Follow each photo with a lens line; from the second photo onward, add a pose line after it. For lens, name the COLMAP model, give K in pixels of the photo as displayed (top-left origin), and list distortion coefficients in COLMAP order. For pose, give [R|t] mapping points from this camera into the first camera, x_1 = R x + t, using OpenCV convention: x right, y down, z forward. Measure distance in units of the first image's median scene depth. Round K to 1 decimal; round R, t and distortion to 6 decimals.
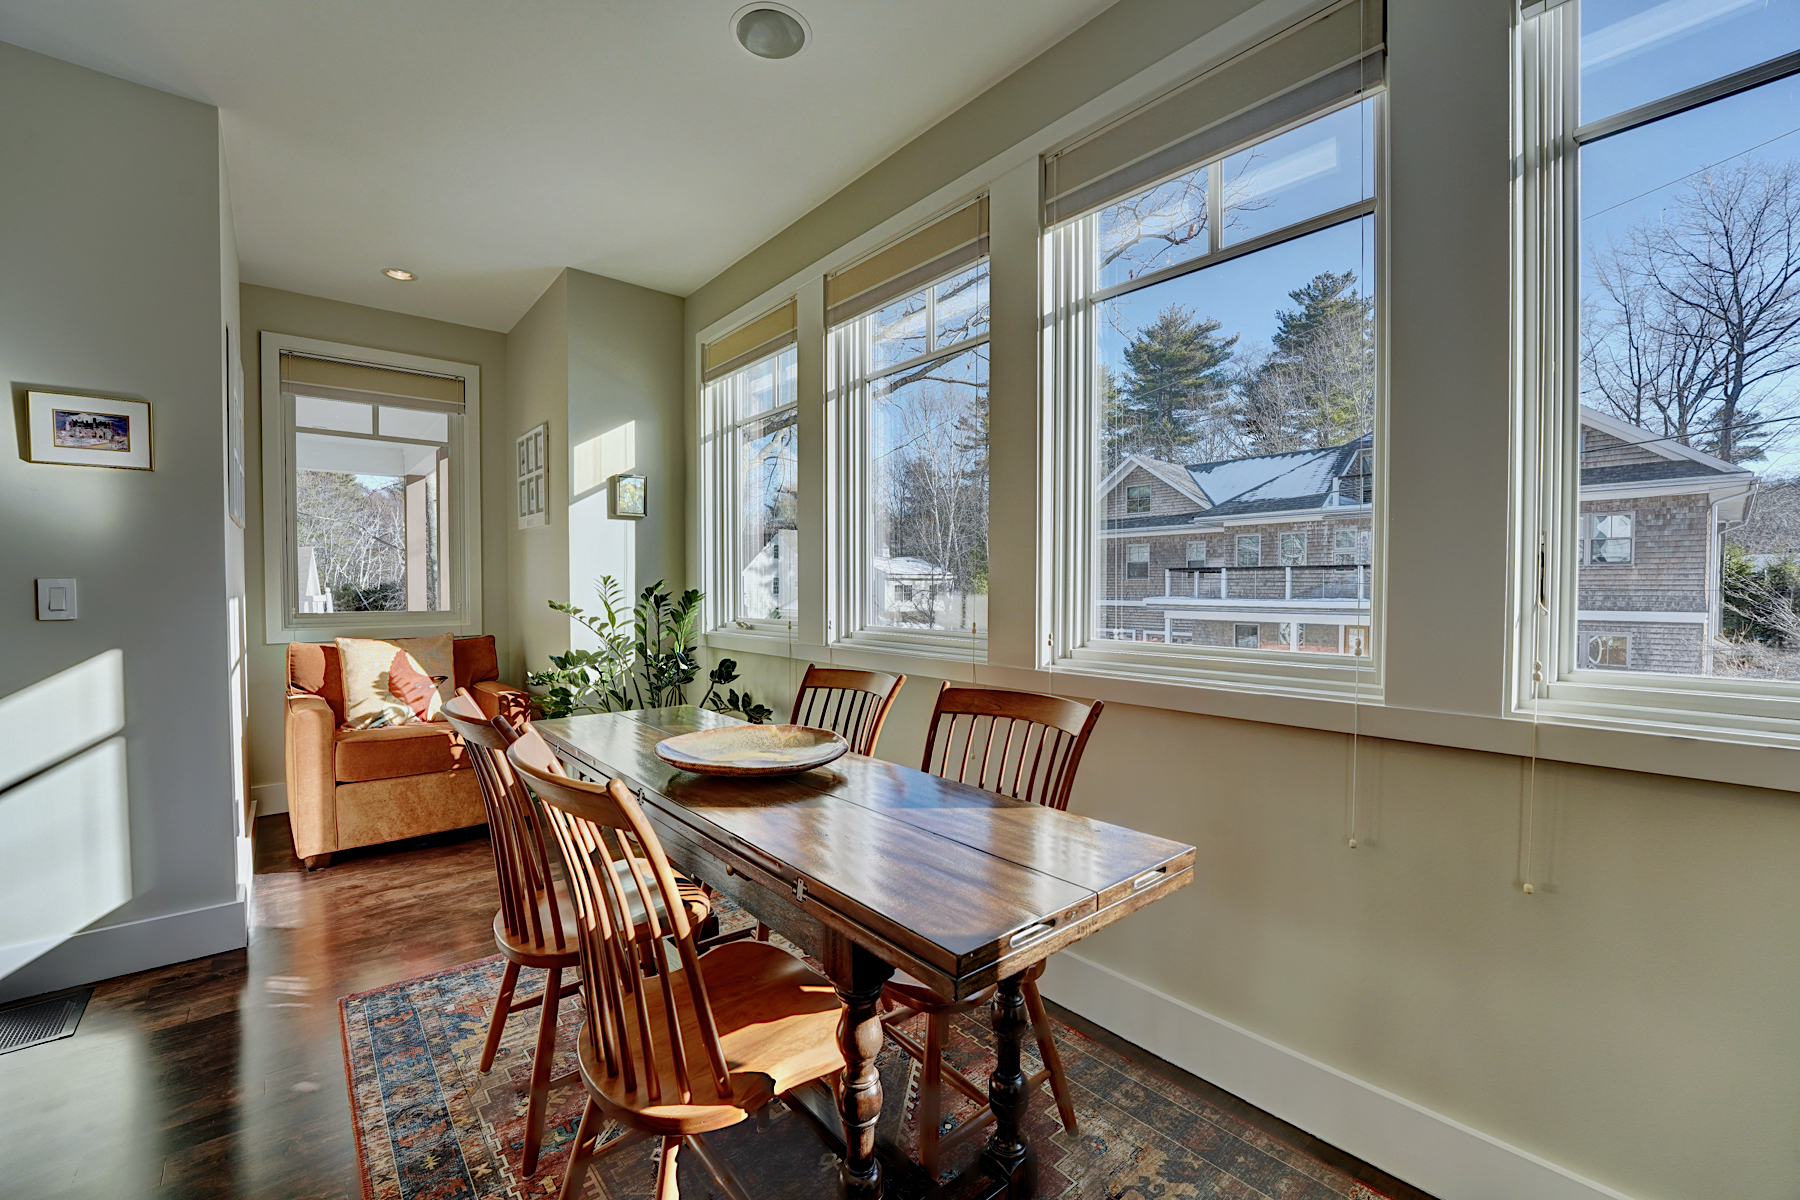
lens RADIAL K [[728.2, 0, 892.5], [0, 728.2, 602.9], [0, 0, 1]] dist [-0.027105, 0.000156]
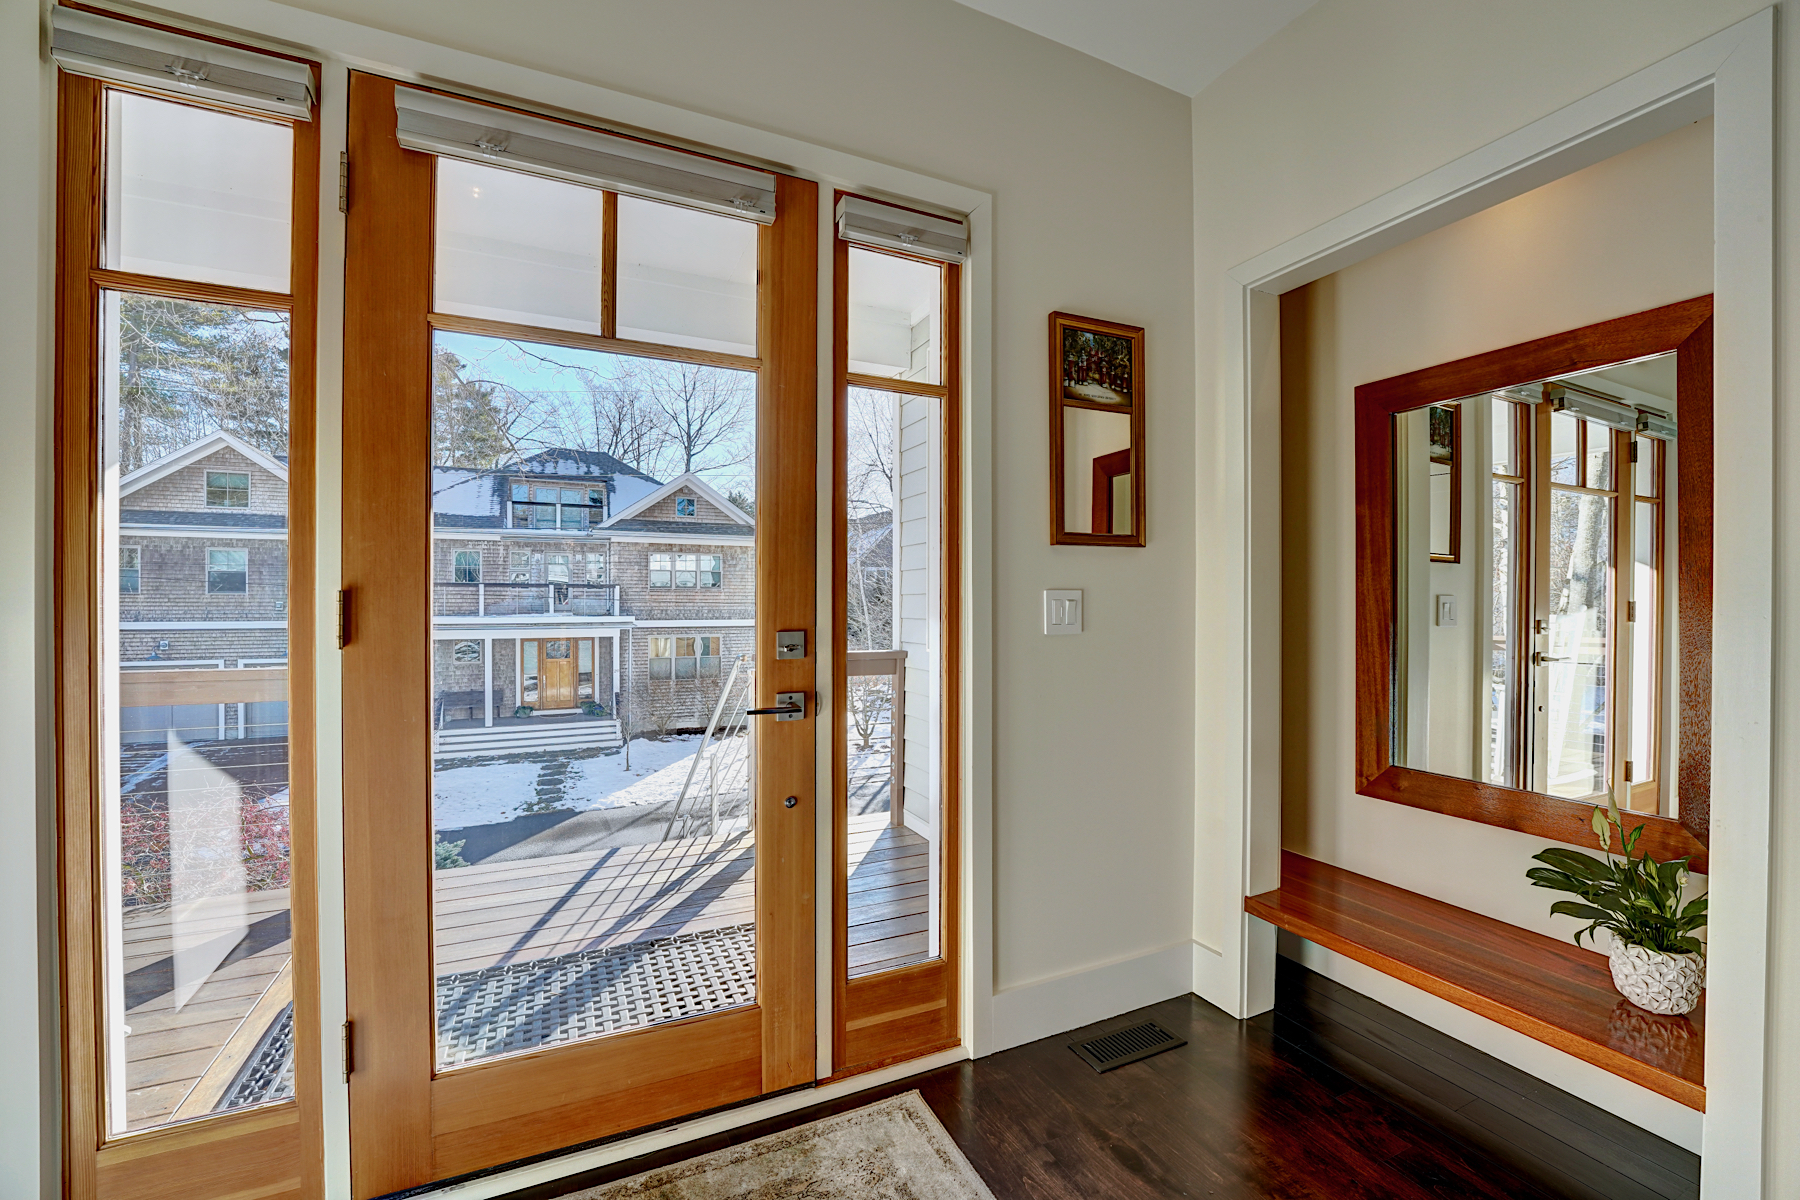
lens RADIAL K [[728.2, 0, 892.5], [0, 728.2, 602.9], [0, 0, 1]] dist [-0.027105, 0.000156]
pose [[0.272561, 0.001579, 0.962137, -1.554695], [0.020774, 0.999756, -0.007526, -0.019065], [-0.961914, 0.022039, 0.272461, 0.943463]]
